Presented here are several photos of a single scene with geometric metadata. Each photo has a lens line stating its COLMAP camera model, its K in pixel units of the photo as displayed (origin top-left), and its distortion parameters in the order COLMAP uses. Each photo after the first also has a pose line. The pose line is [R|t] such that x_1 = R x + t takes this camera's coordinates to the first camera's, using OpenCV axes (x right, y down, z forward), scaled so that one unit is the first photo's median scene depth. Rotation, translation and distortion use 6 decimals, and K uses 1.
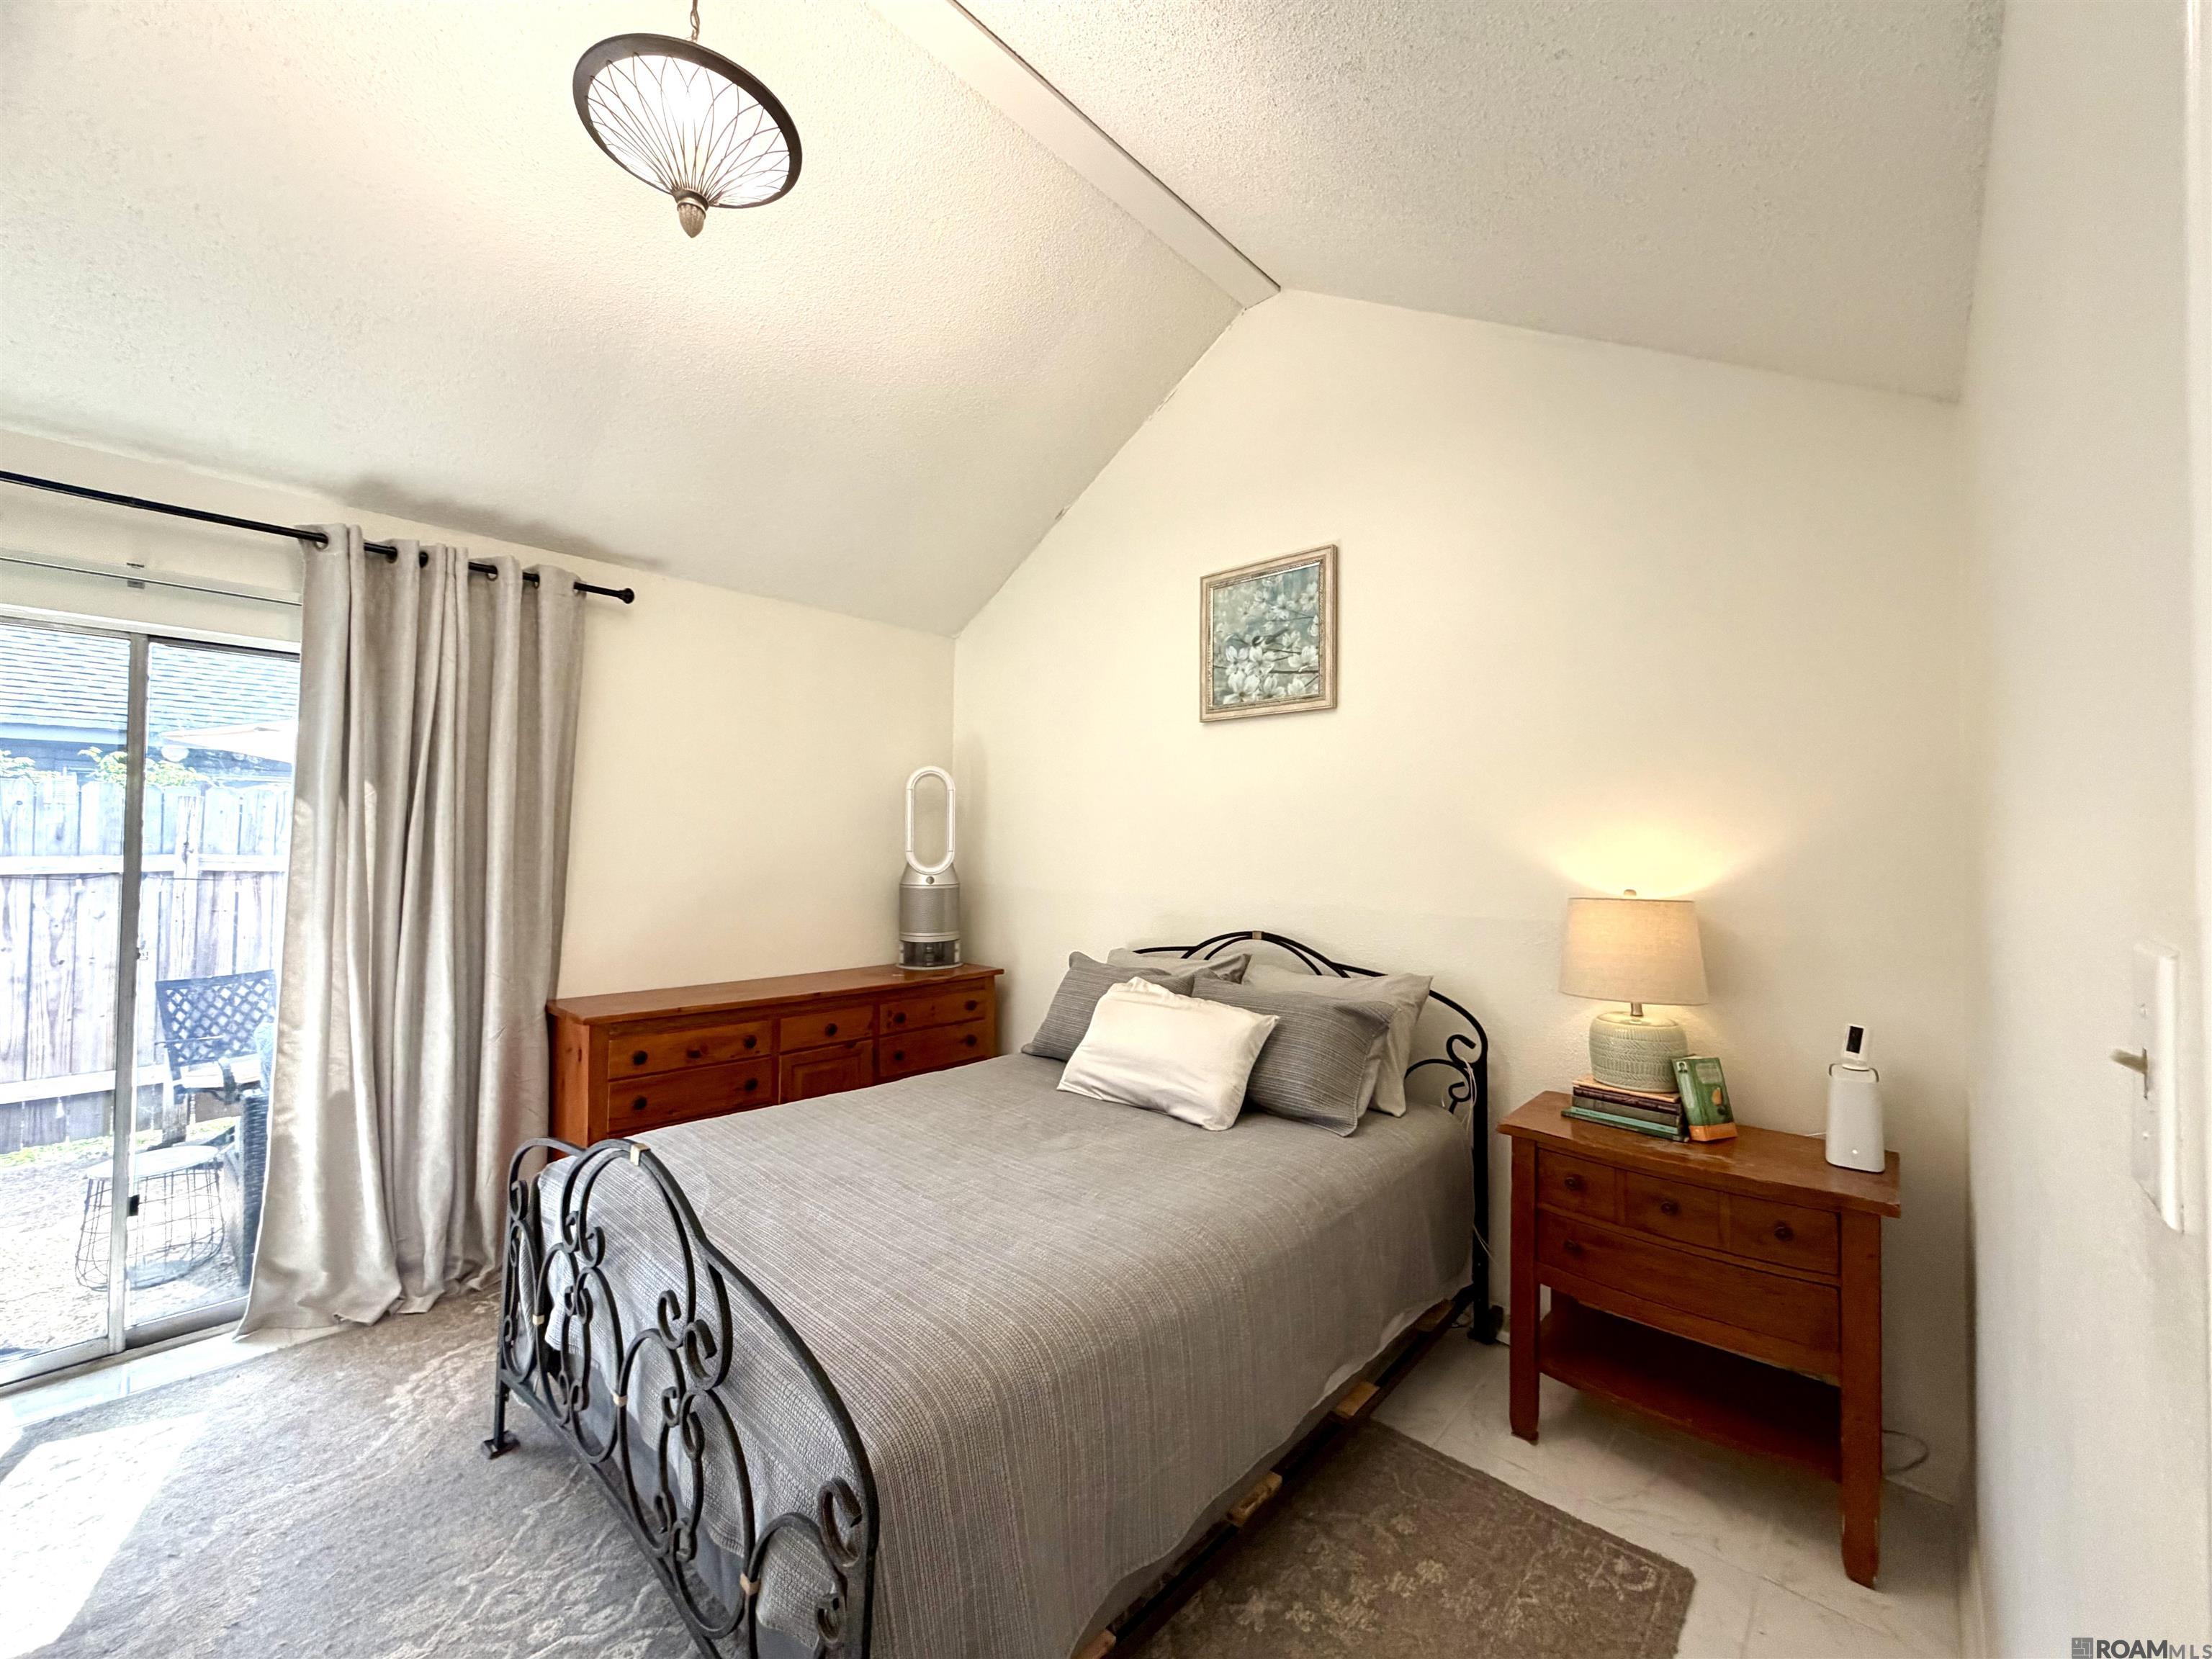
lens RADIAL K [[884.6, 0, 1099.1], [0, 884.6, 828.7], [0, 0, 1]] dist [0.000058, 0.000114]
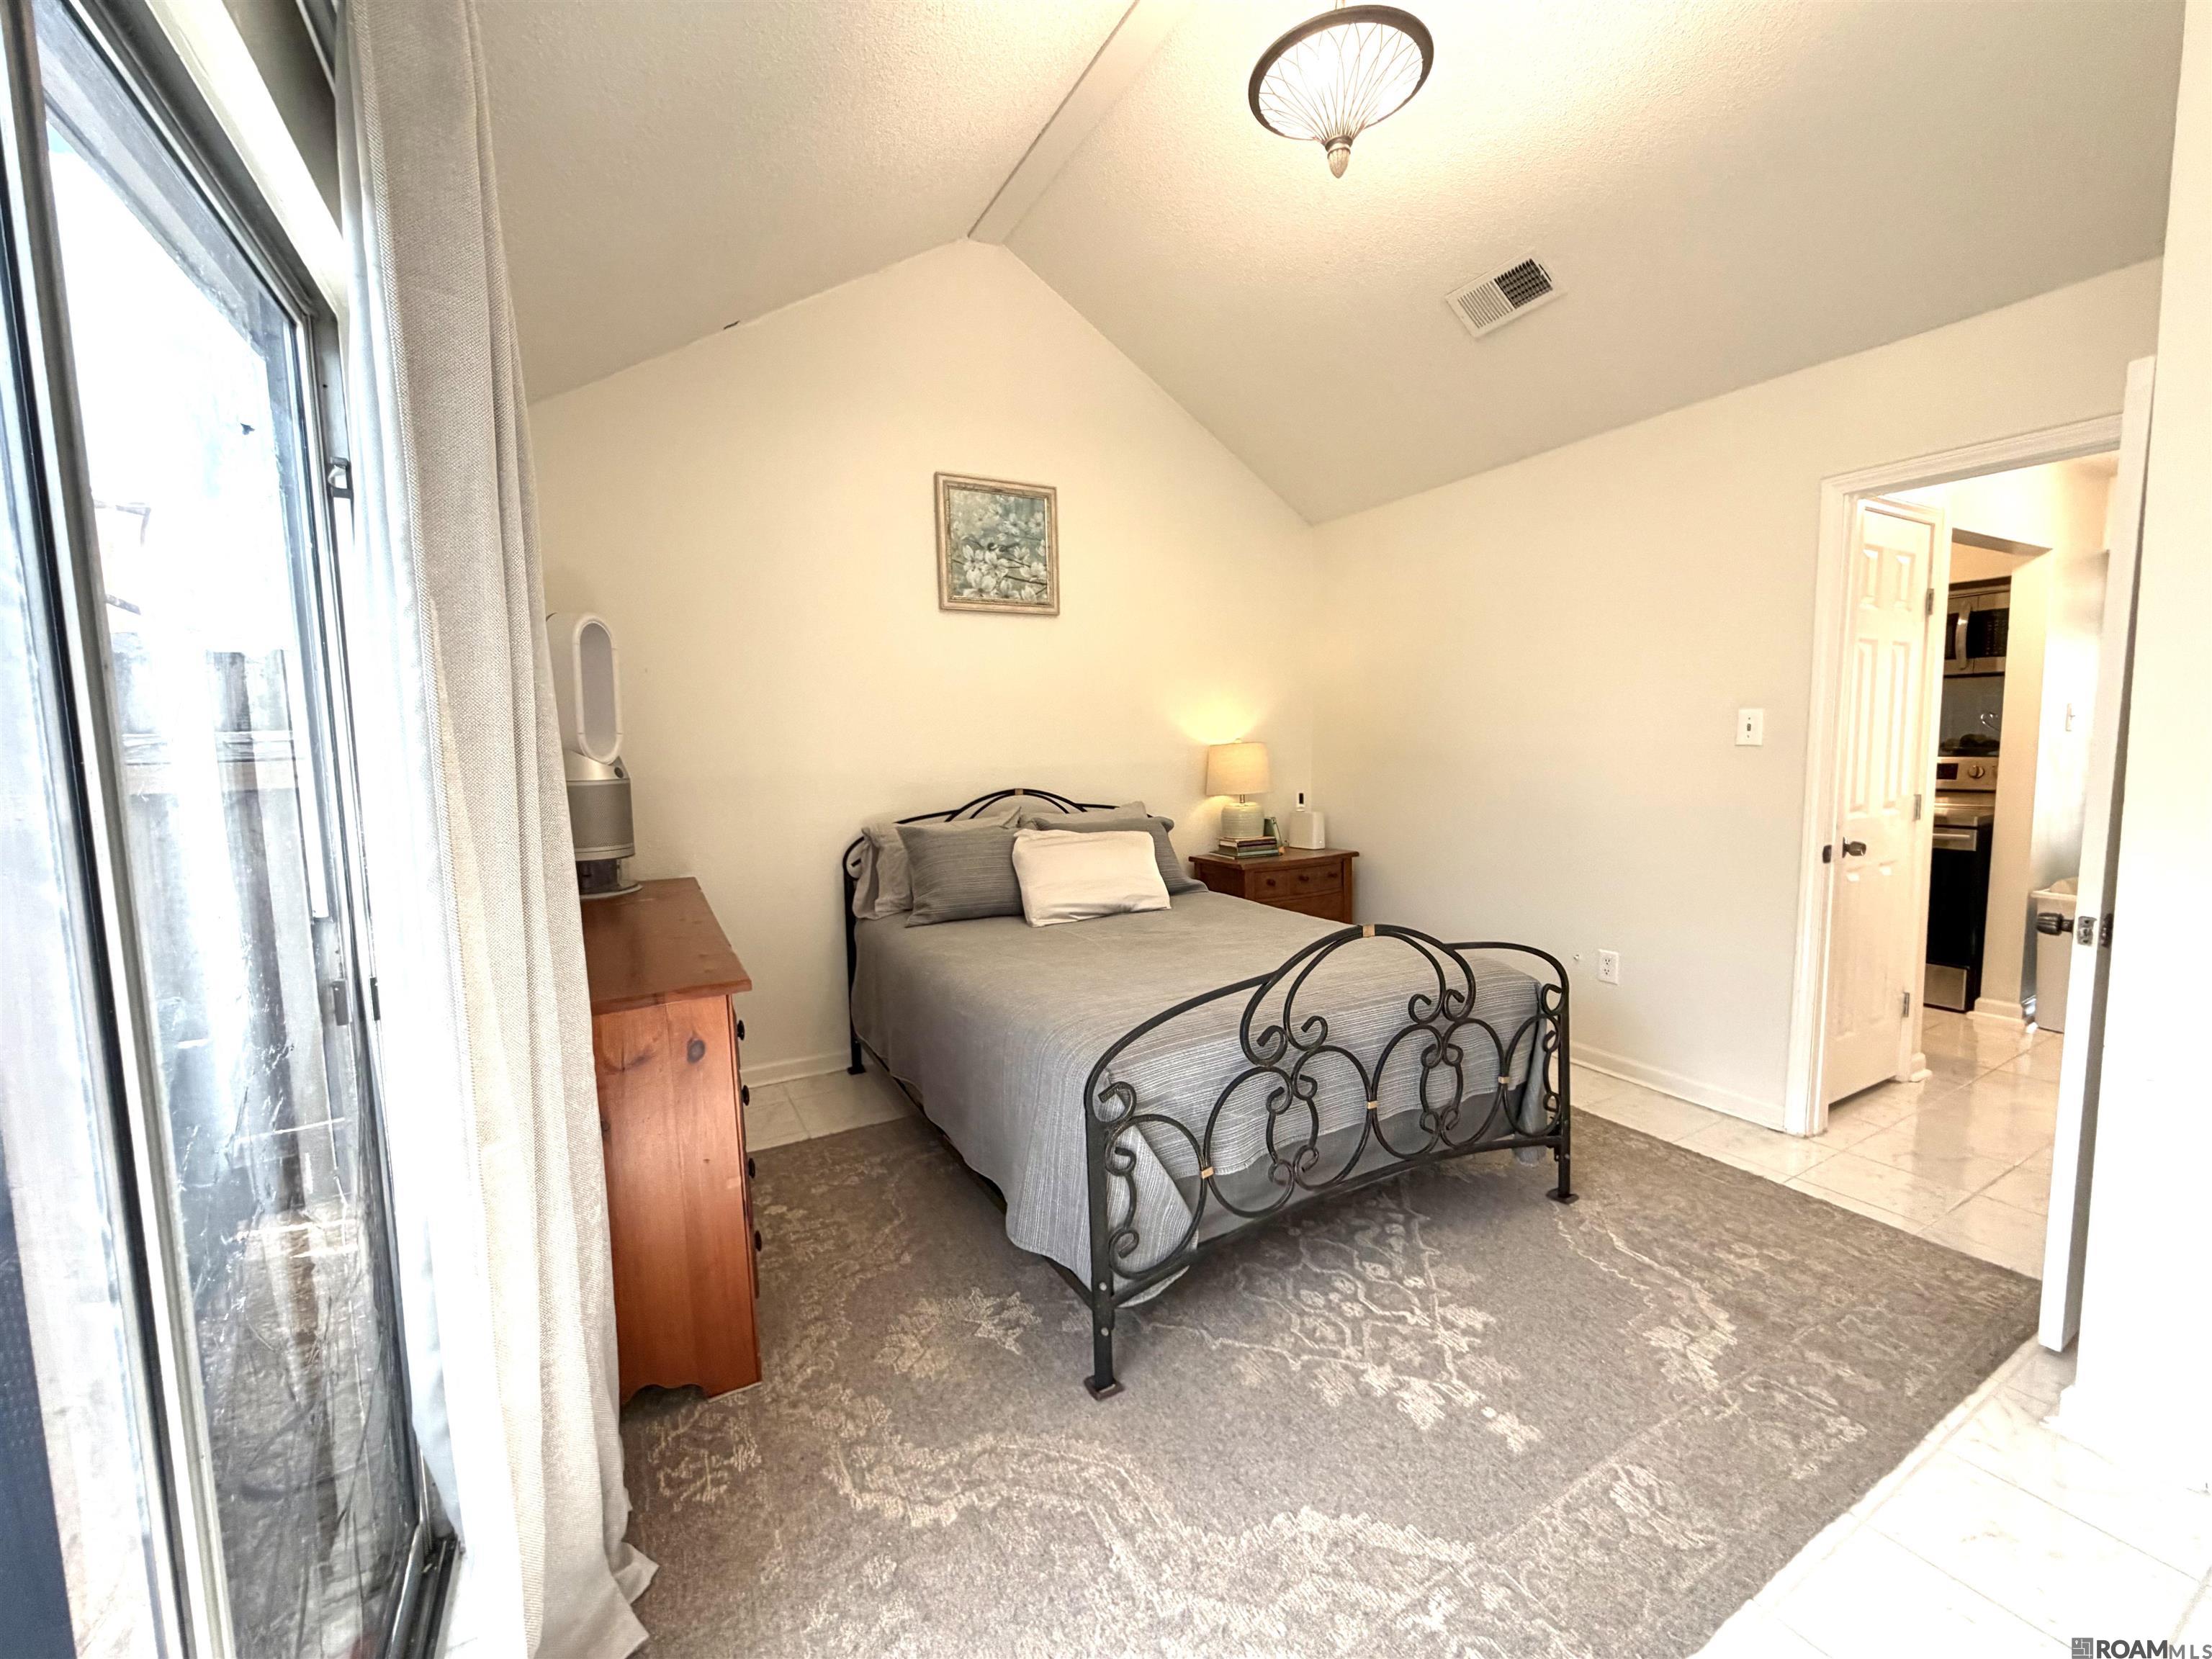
lens RADIAL K [[884.6, 0, 1099.1], [0, 884.6, 828.7], [0, 0, 1]] dist [0.000058, 0.000114]
pose [[0.311121, -0.108753, 0.944127, -0.976536], [0.011359, 0.993786, 0.110730, 0.035420], [-0.950302, -0.023726, 0.310423, 0.504154]]
